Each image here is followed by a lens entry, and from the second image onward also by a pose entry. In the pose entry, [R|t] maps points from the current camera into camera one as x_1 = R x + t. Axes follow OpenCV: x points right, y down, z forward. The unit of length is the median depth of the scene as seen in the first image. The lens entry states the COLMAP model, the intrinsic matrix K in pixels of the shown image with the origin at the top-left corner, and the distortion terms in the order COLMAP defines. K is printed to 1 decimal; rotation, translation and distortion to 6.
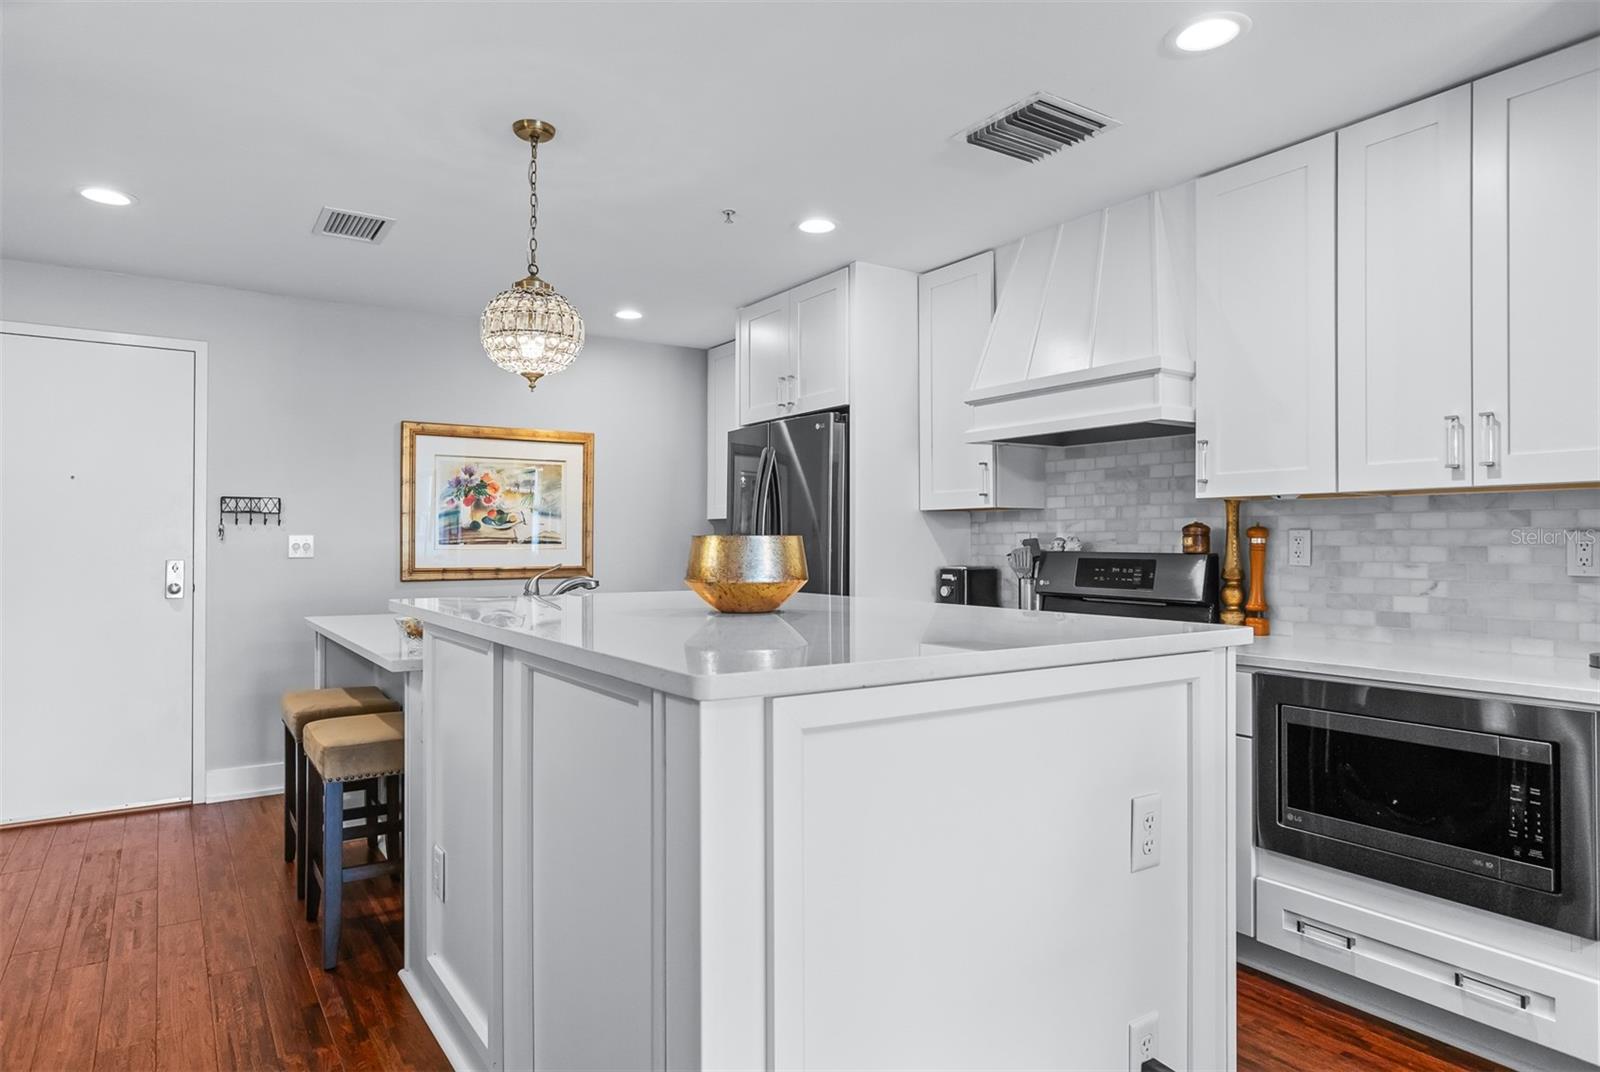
lens RADIAL K [[941.5, 0, 779.8], [0, 941.5, 537.4], [0, 0, 1]] dist [-0.015061, 0.018130]
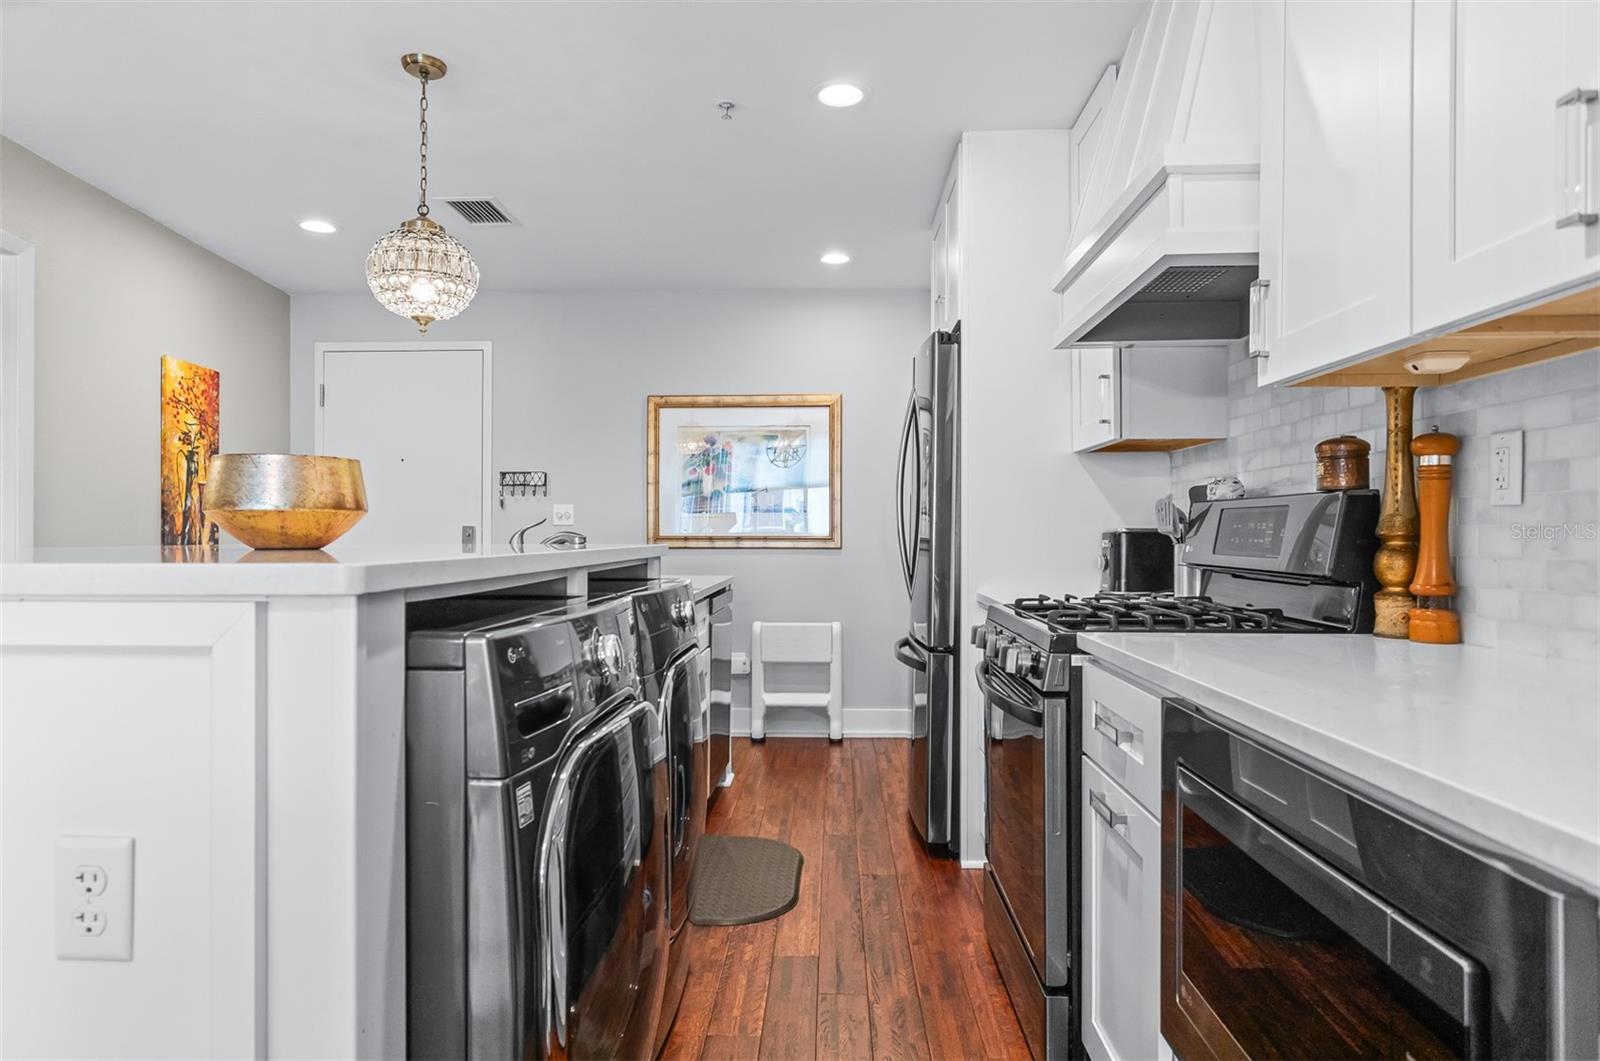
lens RADIAL K [[941.5, 0, 781.1], [0, 941.5, 526.0], [0, 0, 1]] dist [-0.015061, 0.018130]
pose [[0.810942, -0.004950, -0.585106, 0.499002], [0.003792, 0.999988, -0.003203, 0.038267], [0.585115, 0.000379, 0.810951, 0.354305]]
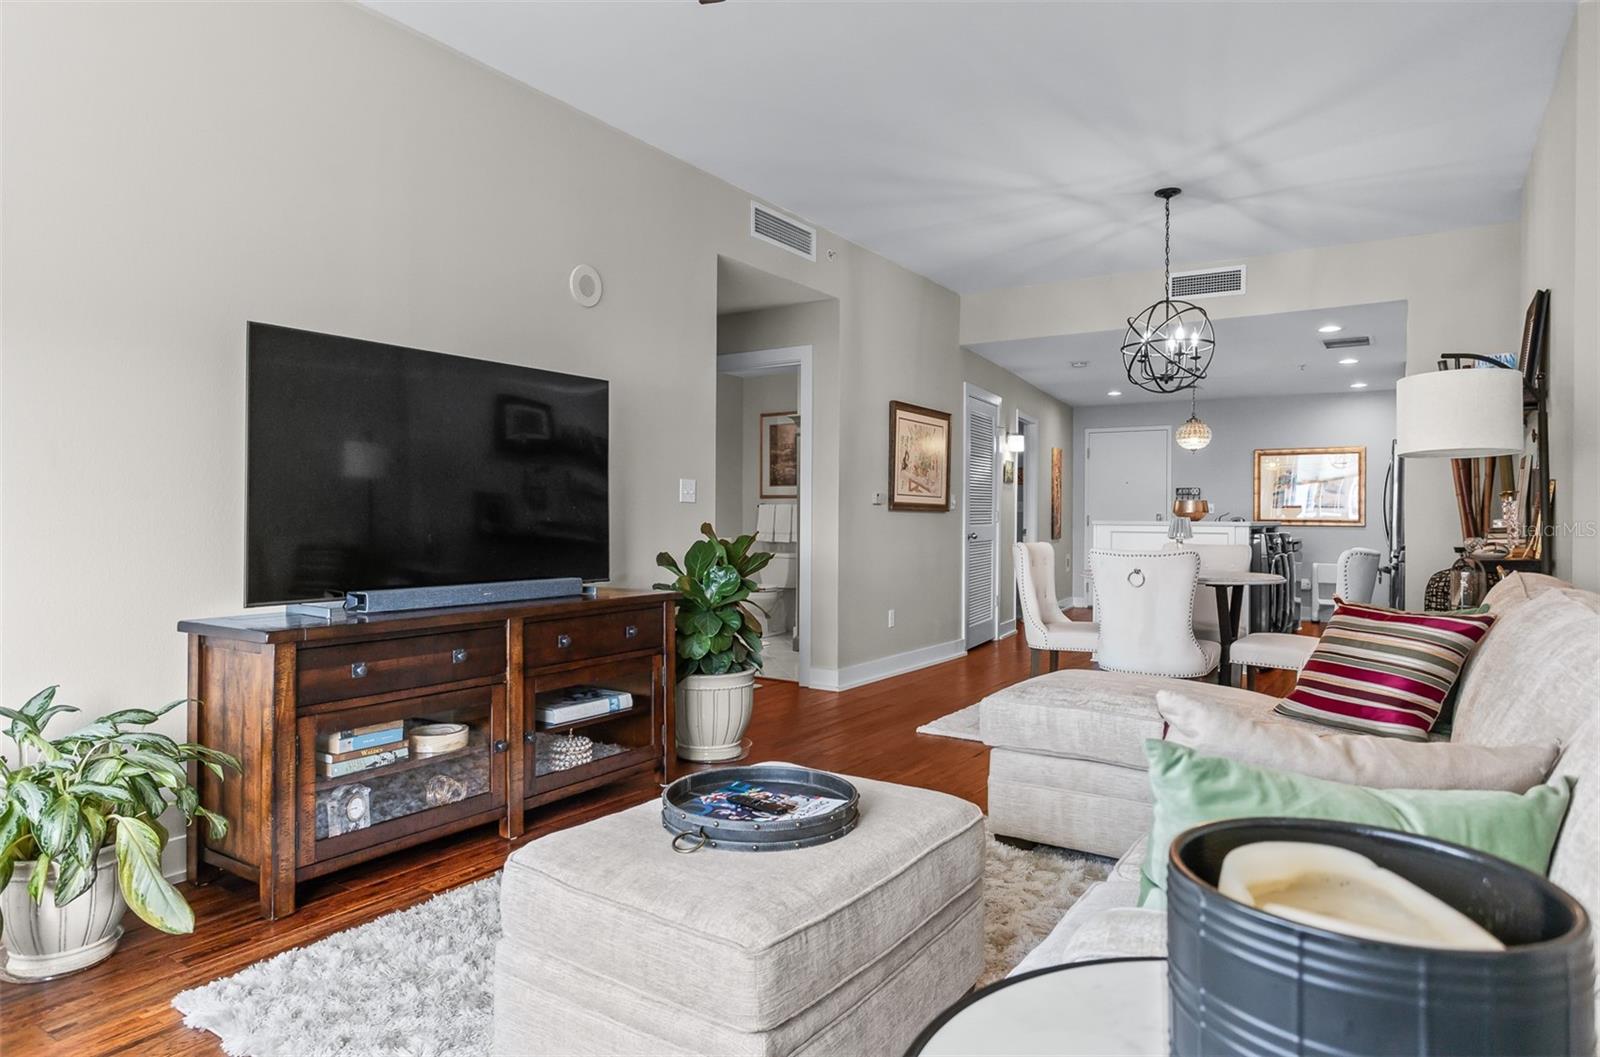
lens RADIAL K [[942.5, 0, 807.6], [0, 942.5, 521.4], [0, 0, 1]] dist [-0.005991, 0.000274]
pose [[0.405269, 0.005720, -0.914180, 1.689869], [0.001003, 0.999977, 0.006702, 0.033221], [0.914197, -0.003633, 0.405254, -1.164993]]
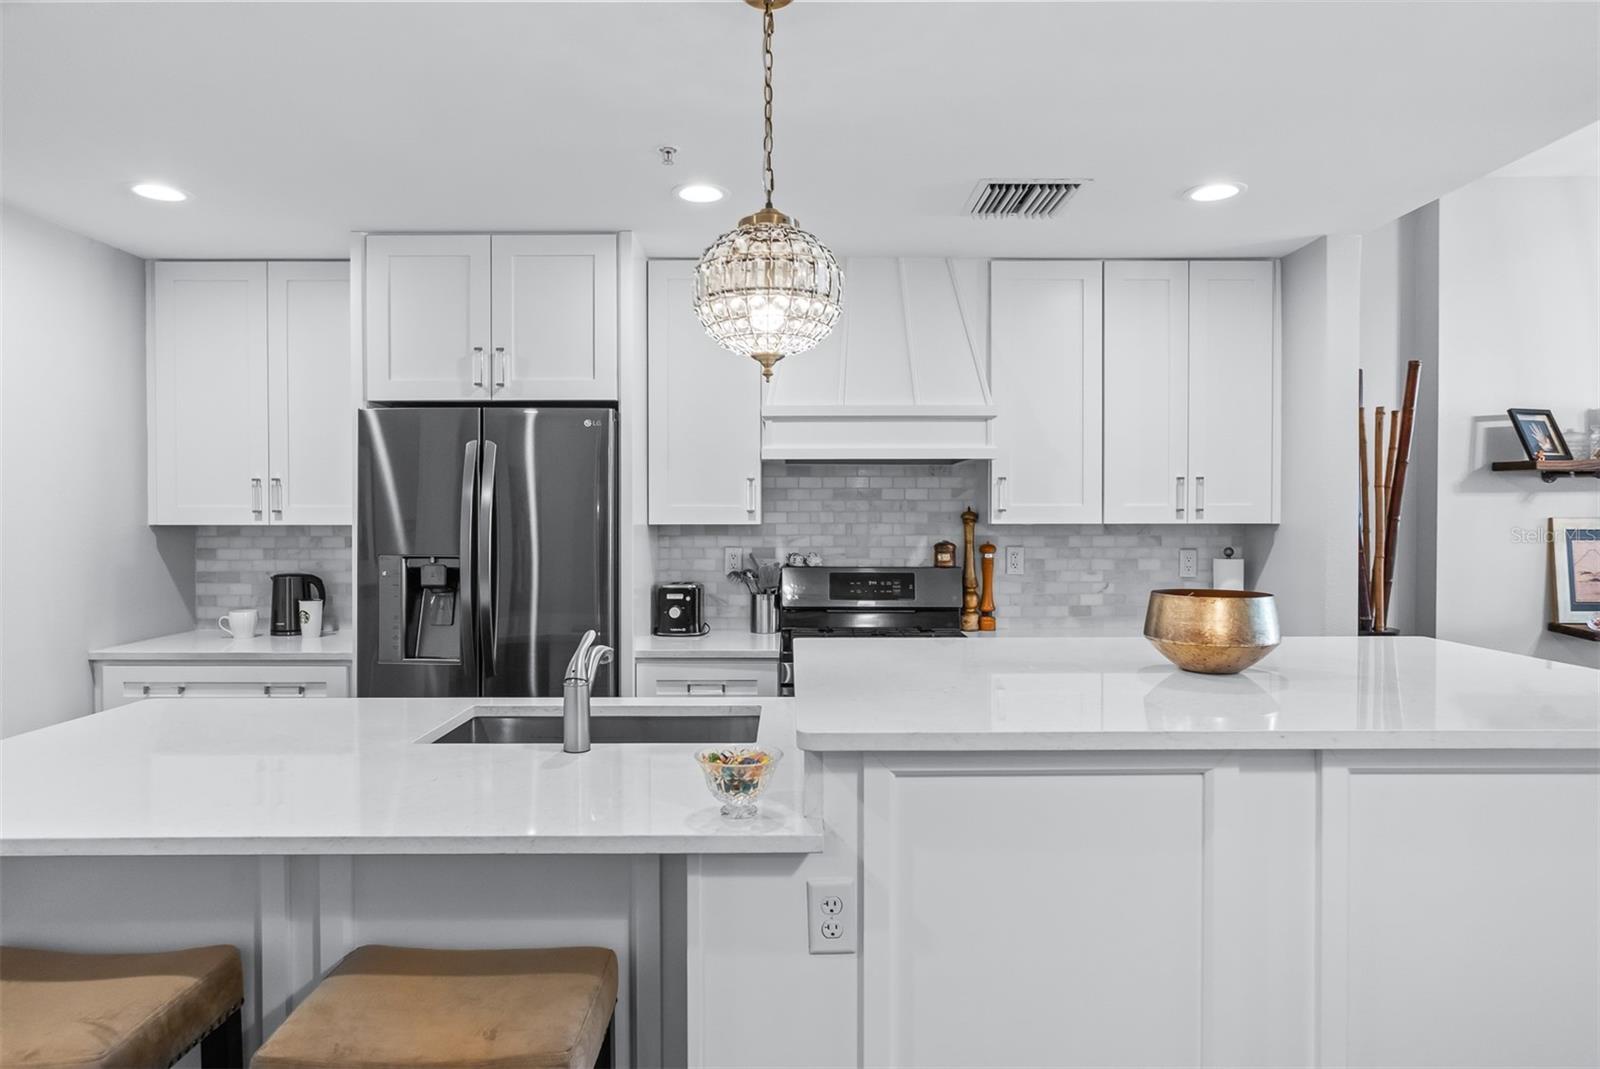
lens RADIAL K [[941.5, 0, 815.8], [0, 941.5, 527.8], [0, 0, 1]] dist [-0.015061, 0.018130]
pose [[0.554179, -0.006390, 0.832373, -0.643829], [-0.002860, 0.999950, 0.009580, -0.043389], [-0.832393, -0.007690, 0.554133, 0.473155]]
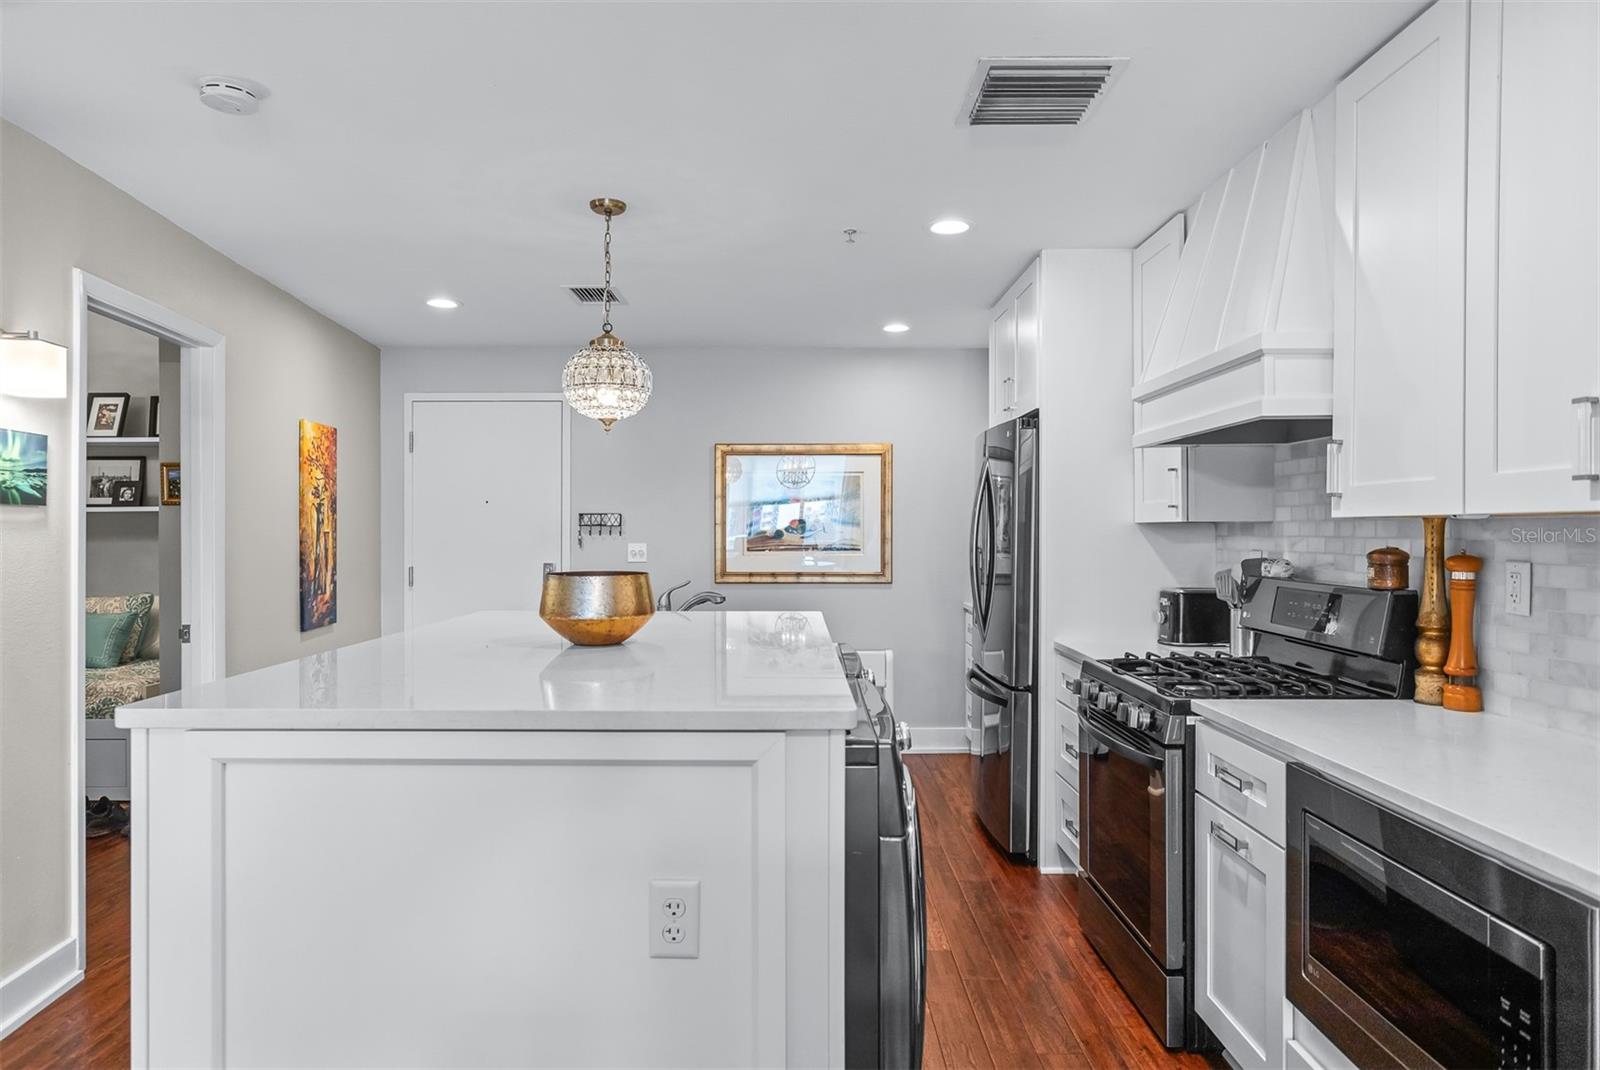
lens RADIAL K [[941.5, 0, 781.2], [0, 941.5, 529.5], [0, 0, 1]] dist [-0.015061, 0.018130]
pose [[0.831771, -0.002170, -0.555115, 0.456298], [0.004734, 0.999984, 0.003185, -0.033980], [0.555099, -0.005277, 0.831768, 0.130978]]
